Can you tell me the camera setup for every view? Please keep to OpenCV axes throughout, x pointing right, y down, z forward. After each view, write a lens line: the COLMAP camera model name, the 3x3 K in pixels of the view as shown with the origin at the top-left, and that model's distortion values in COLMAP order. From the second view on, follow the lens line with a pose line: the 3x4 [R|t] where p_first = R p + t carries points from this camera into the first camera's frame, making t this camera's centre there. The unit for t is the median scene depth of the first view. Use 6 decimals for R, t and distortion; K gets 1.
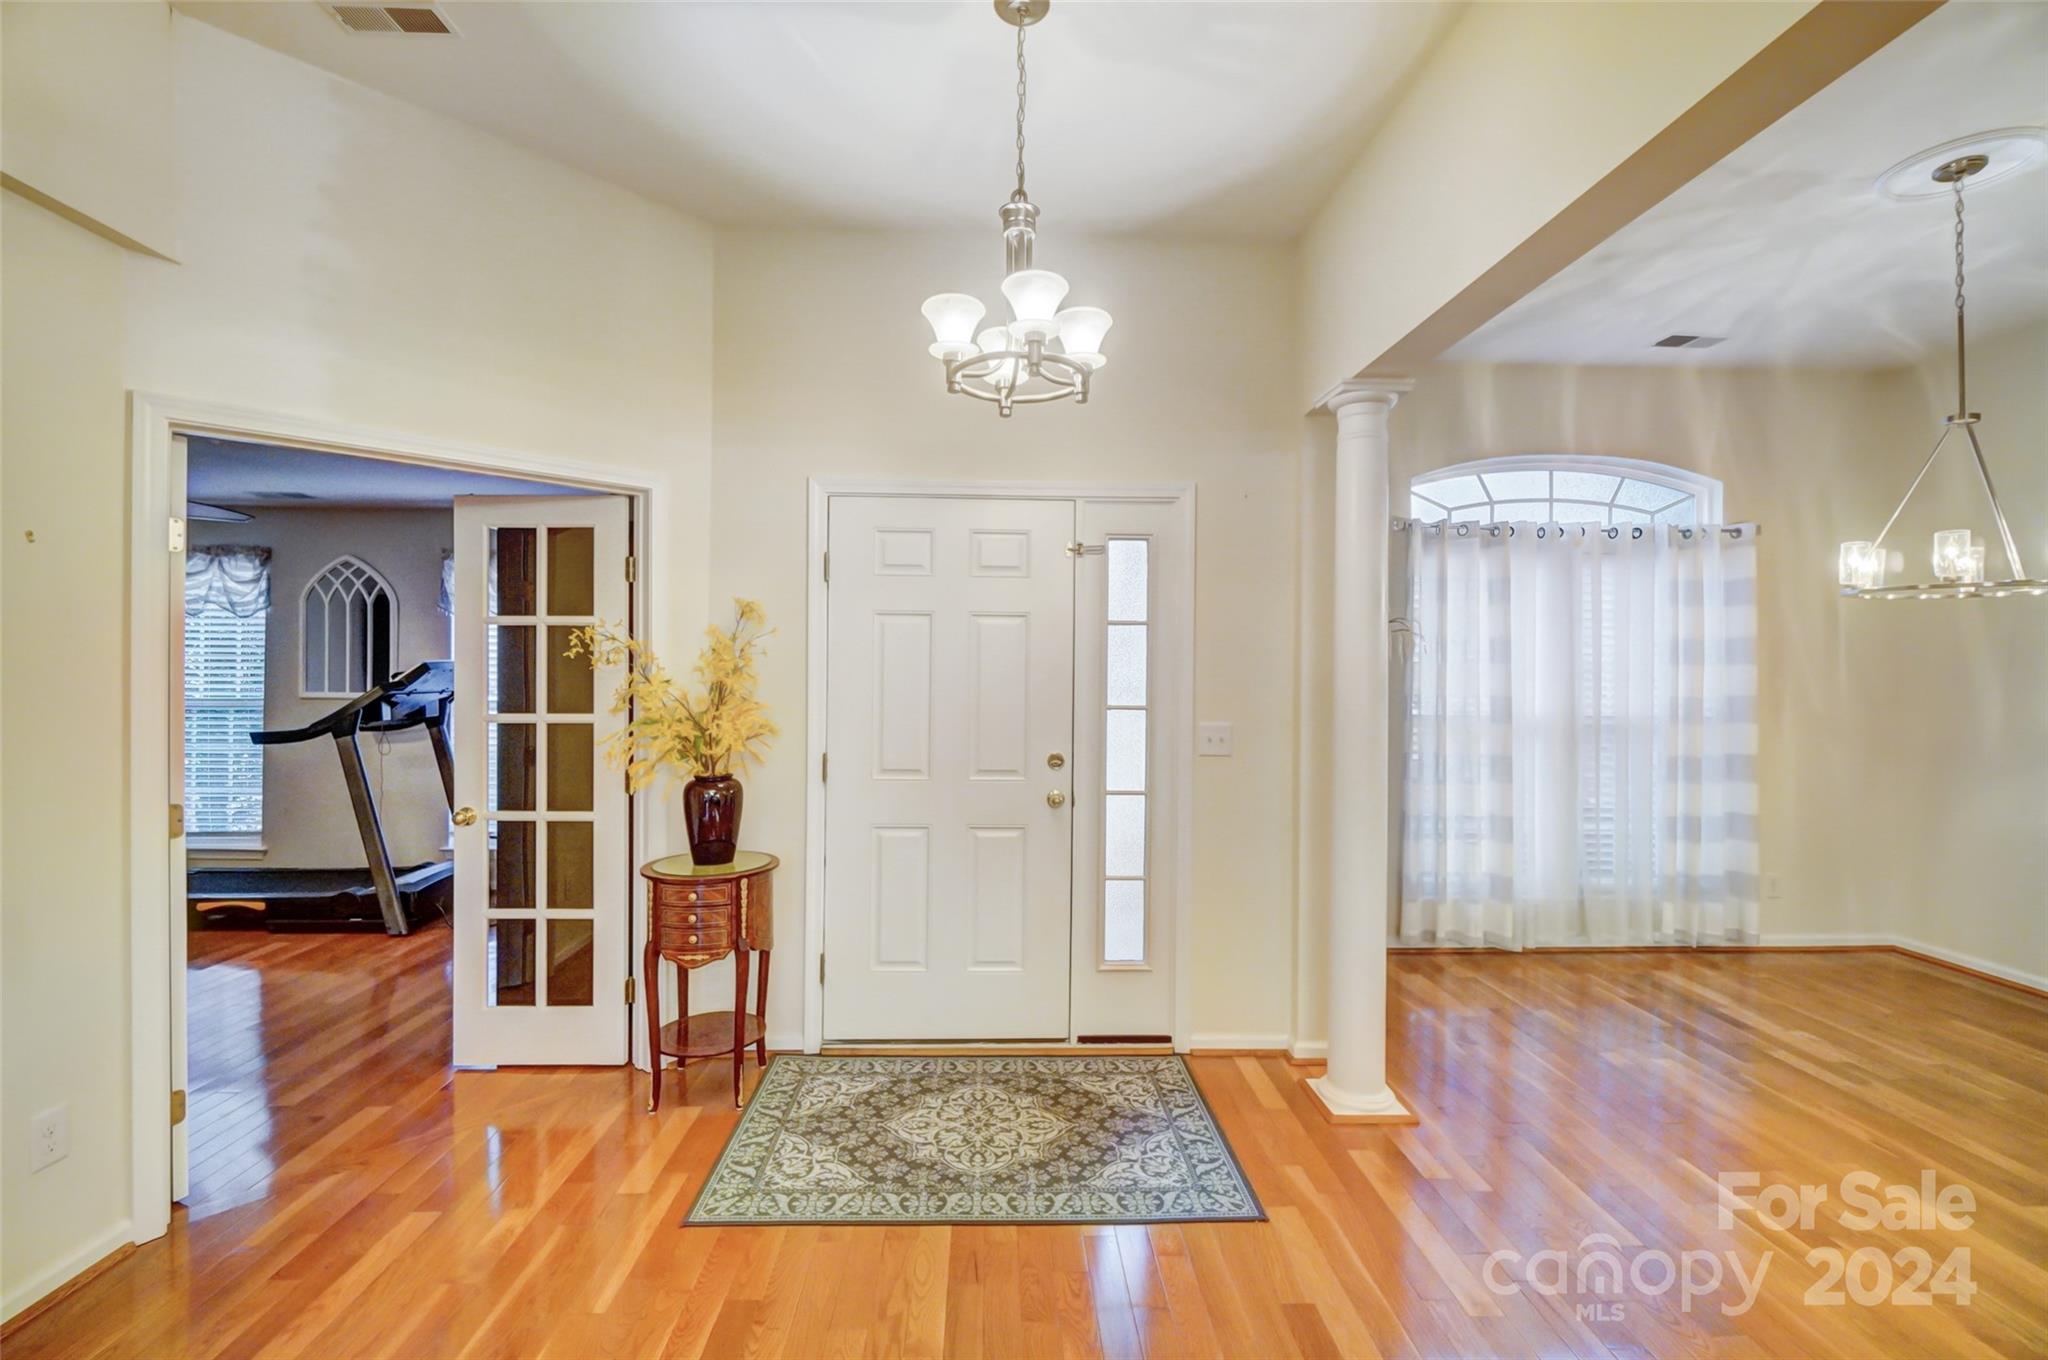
lens RADIAL K [[909.5, 0, 1031.8], [0, 909.5, 677.5], [0, 0, 1]] dist [-0.049324, 0.013270]
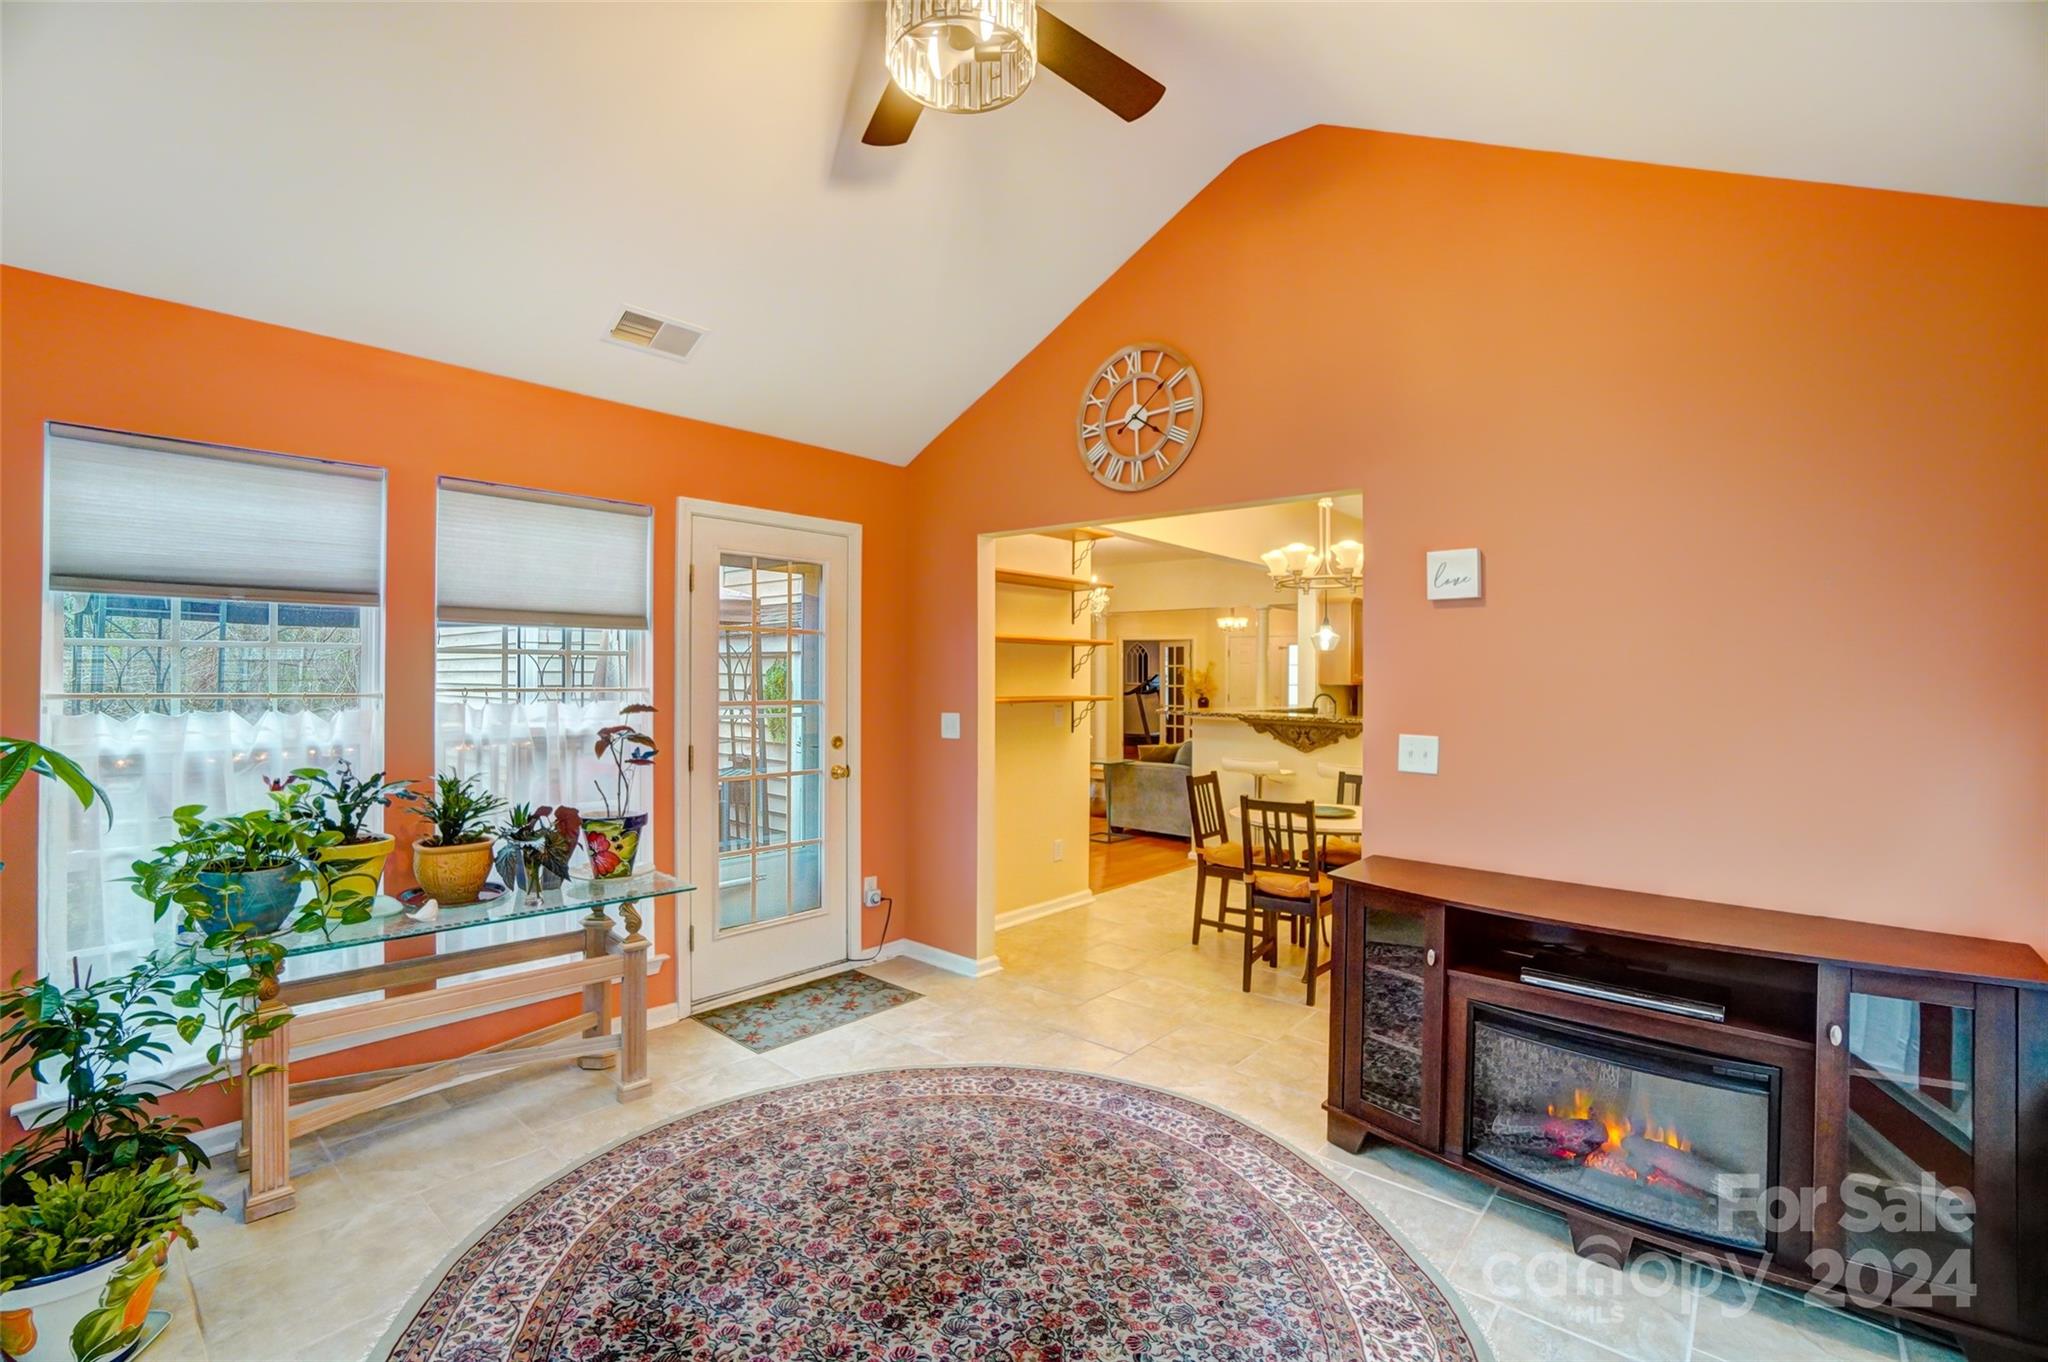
lens RADIAL K [[909.5, 0, 1013.3], [0, 909.5, 677.4], [0, 0, 1]] dist [-0.049324, 0.013270]
pose [[0.718820, -0.007456, -0.695156, 2.164388], [0.008718, 0.999961, -0.001711, -0.001225], [0.695142, -0.004831, 0.718857, -3.039488]]
